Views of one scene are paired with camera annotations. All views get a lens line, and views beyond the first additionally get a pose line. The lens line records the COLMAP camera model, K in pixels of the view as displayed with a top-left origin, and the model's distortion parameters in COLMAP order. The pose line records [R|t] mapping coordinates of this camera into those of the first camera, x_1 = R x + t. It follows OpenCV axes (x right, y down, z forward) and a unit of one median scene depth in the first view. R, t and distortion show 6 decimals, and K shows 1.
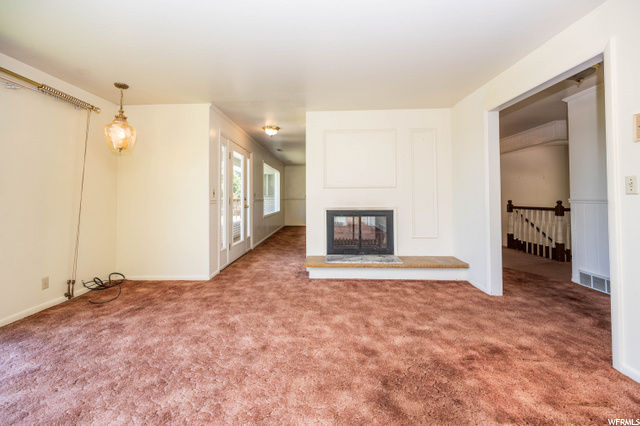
lens RADIAL K [[257.8, 0, 313.3], [0, 257.8, 192.7], [0, 0, 1]] dist [0.000570, 0.000039]
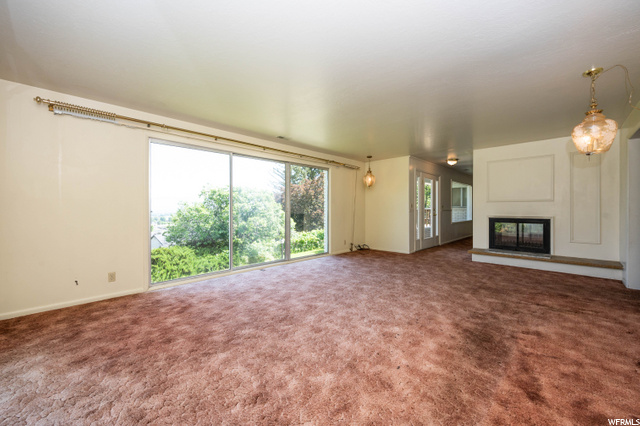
lens RADIAL K [[256.6, 0, 321.7], [0, 256.6, 210.0], [0, 0, 1]] dist [-0.000183, 0.000075]
pose [[0.749467, 0.008102, -0.661992, 0.333466], [0.010120, 0.999668, 0.023691, -0.020152], [0.661964, -0.024455, 0.749136, -0.768240]]
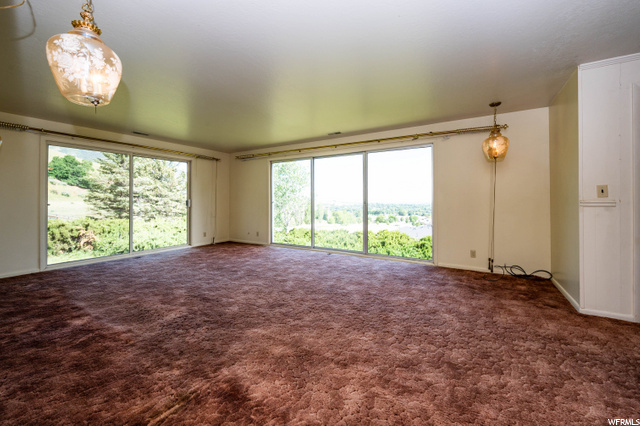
lens RADIAL K [[256.6, 0, 321.7], [0, 256.6, 210.0], [0, 0, 1]] dist [-0.000183, 0.000075]
pose [[-0.492867, 0.038377, -0.869258, 0.567441], [0.026288, 0.999228, 0.029210, 0.012209], [0.869708, -0.008455, -0.493495, 0.737741]]
